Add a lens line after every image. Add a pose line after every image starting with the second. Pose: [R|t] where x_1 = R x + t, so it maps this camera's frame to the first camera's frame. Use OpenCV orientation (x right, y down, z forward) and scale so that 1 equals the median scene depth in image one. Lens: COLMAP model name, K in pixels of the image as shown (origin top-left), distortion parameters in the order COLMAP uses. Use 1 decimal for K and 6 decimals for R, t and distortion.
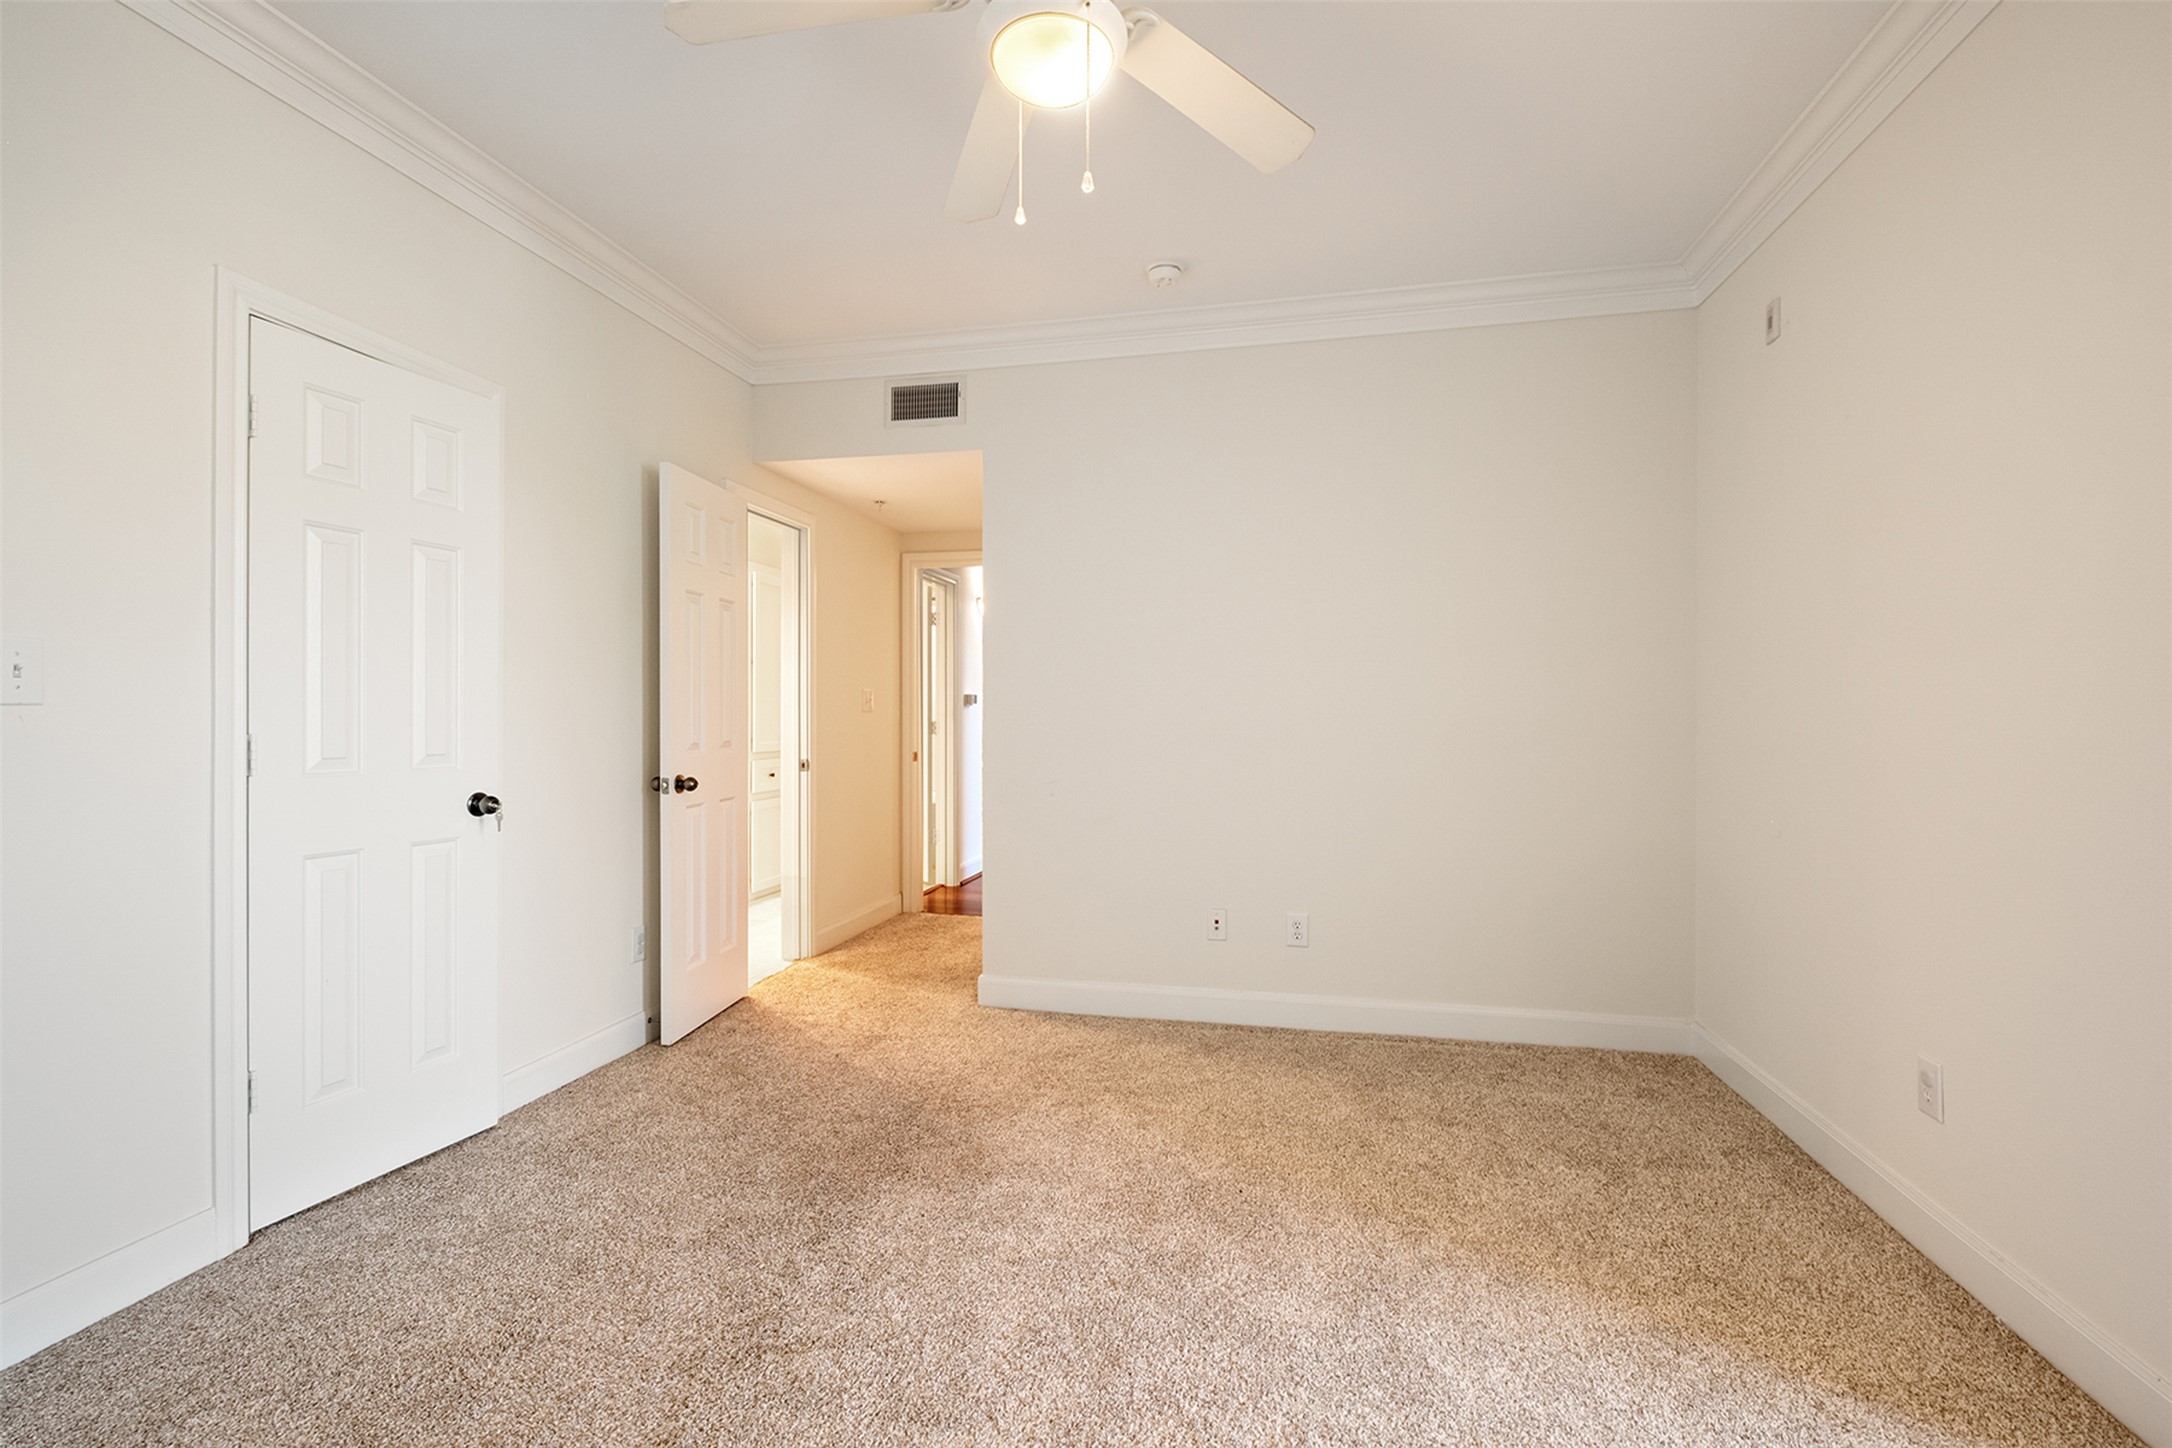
lens RADIAL K [[946.9, 0, 1085.5], [0, 946.9, 724.4], [0, 0, 1]] dist [0.002733, -0.004259]
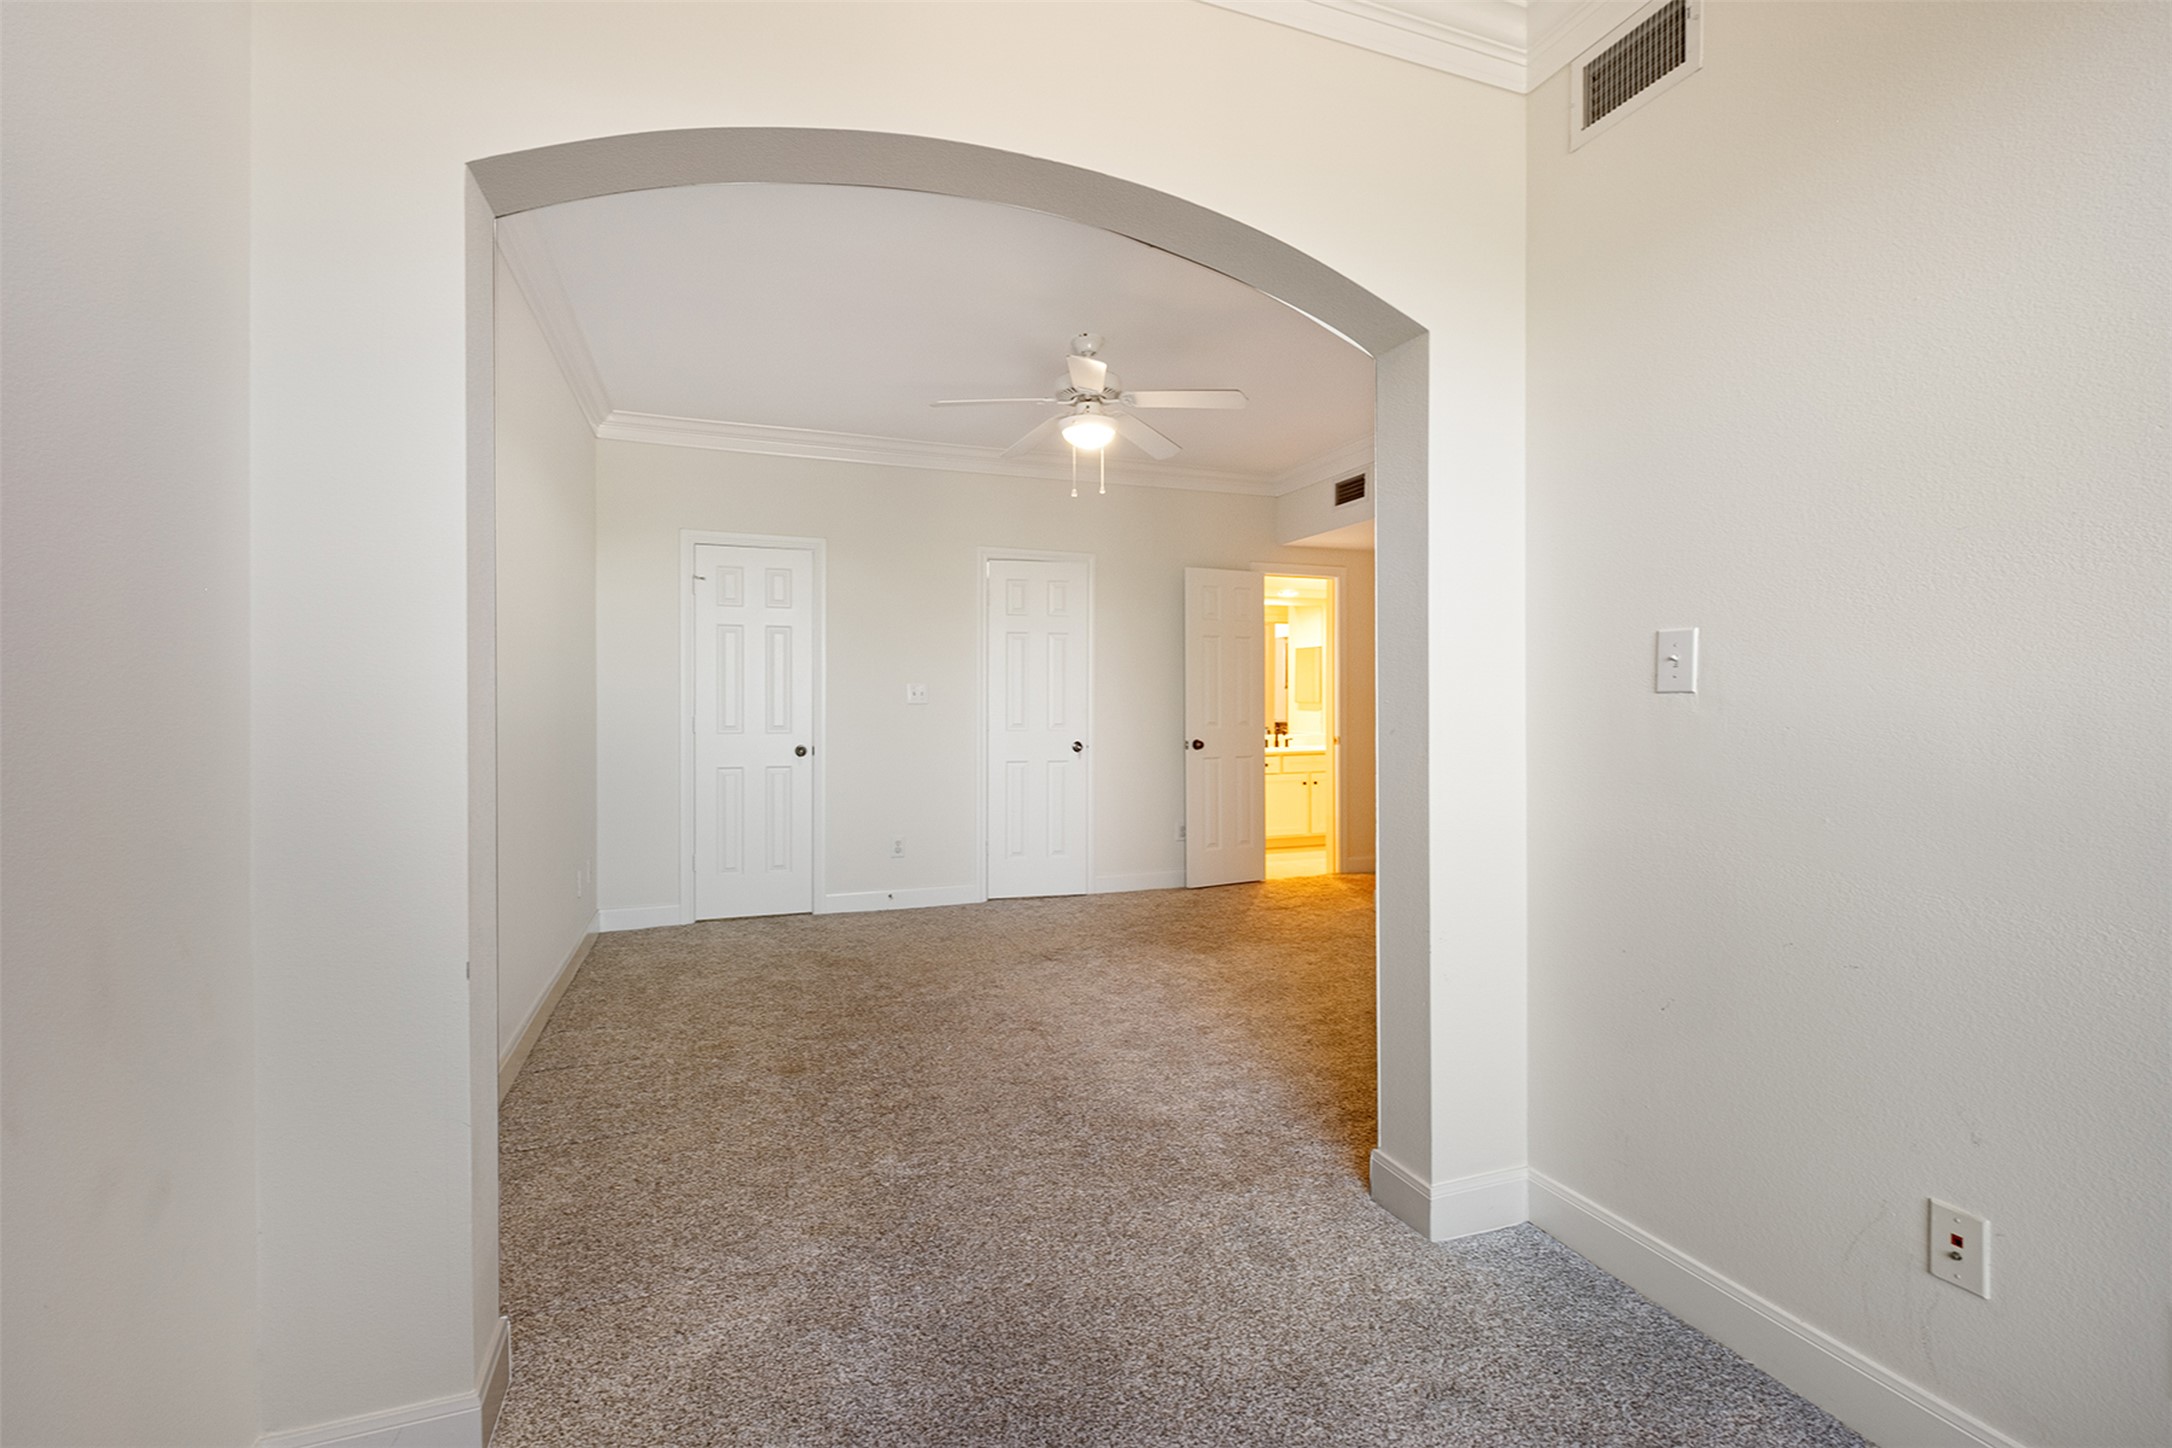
lens RADIAL K [[946.9, 0, 1089.8], [0, 946.9, 714.6], [0, 0, 1]] dist [0.002733, -0.004259]
pose [[0.546325, 0.005738, -0.837553, 0.923656], [-0.001878, 0.999982, 0.005625, -0.003819], [0.837571, -0.001500, 0.546326, -0.144531]]
